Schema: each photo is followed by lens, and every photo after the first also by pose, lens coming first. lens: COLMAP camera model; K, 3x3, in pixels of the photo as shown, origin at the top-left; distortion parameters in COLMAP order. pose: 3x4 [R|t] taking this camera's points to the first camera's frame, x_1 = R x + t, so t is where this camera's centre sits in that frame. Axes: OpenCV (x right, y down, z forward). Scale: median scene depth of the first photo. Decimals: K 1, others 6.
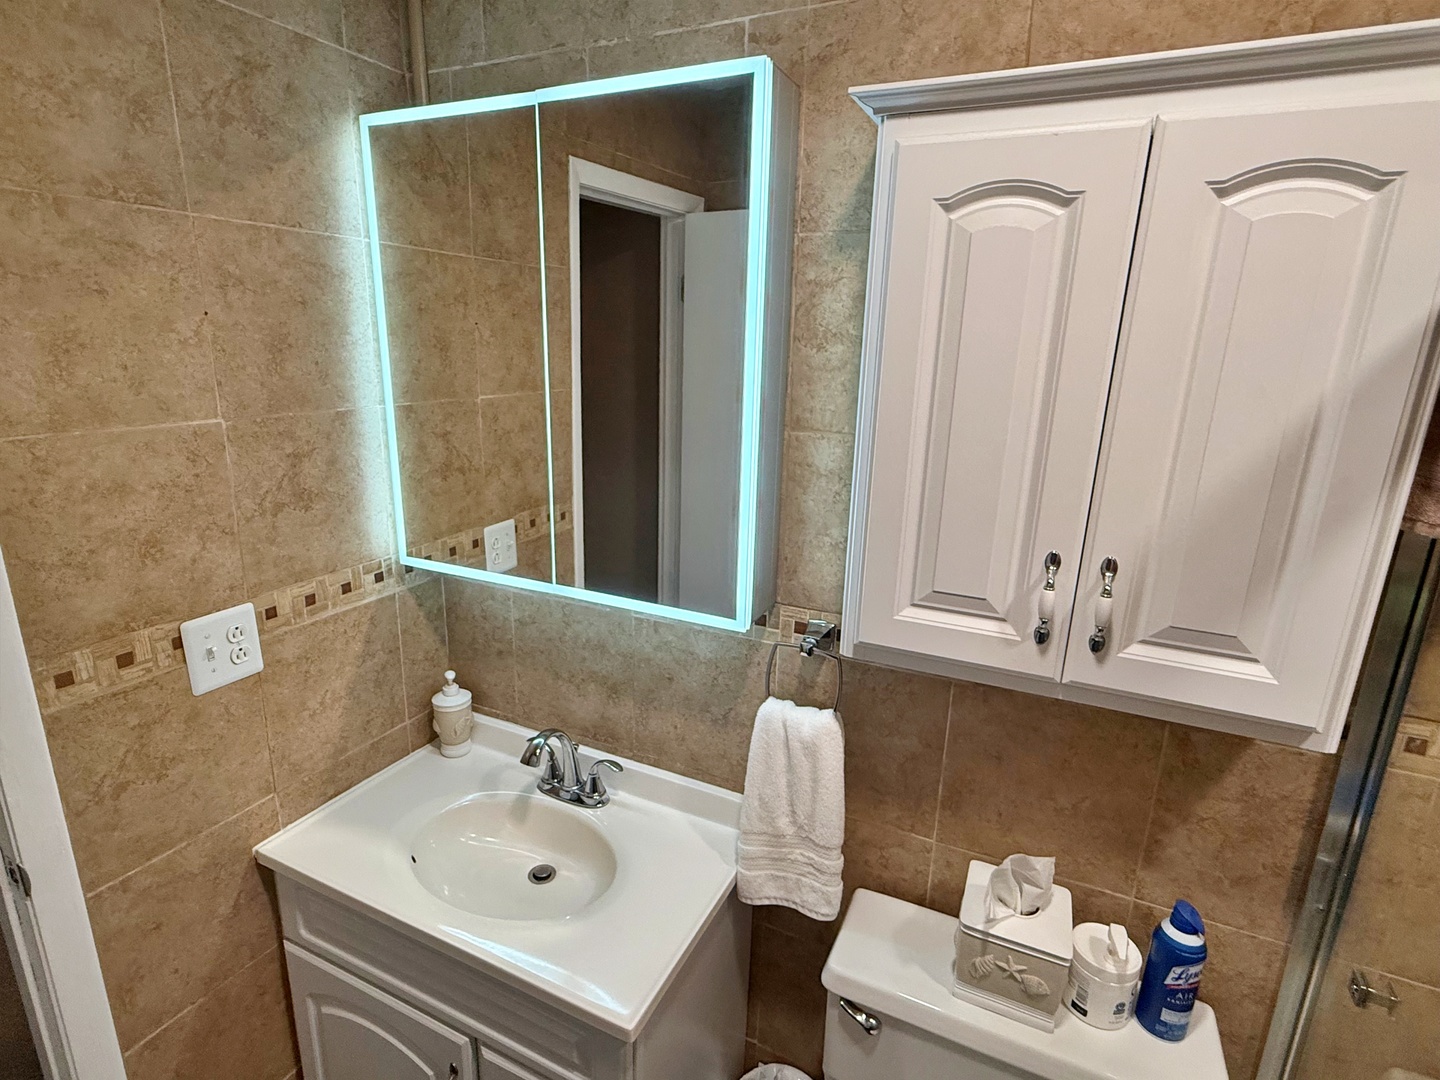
lens RADIAL K [[755.2, 0, 719.9], [0, 755.2, 537.8], [0, 0, 1]] dist [-0.004306, -0.000309]
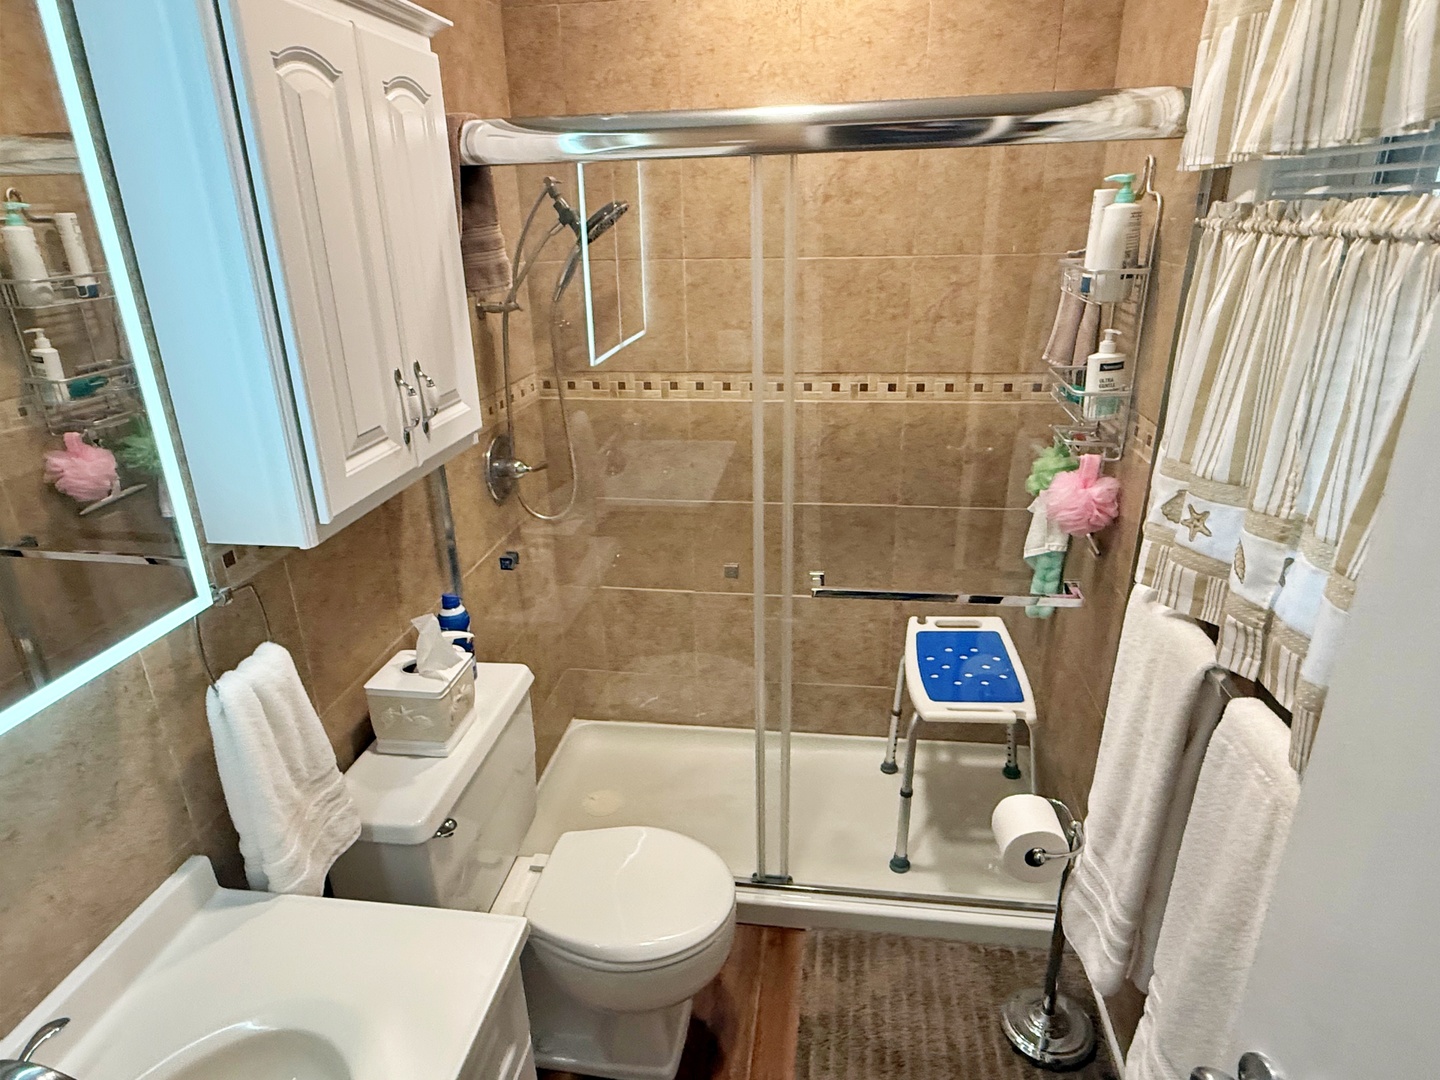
lens RADIAL K [[841.3, 0, 720.0], [0, 841.3, 539.6], [0, 0, 1]] dist [-0.002295, 0.001735]
pose [[-0.297042, -0.363732, 0.882873, -0.981471], [0.265606, 0.856642, 0.442287, -0.196432], [-0.917180, 0.365875, -0.157849, 0.747064]]
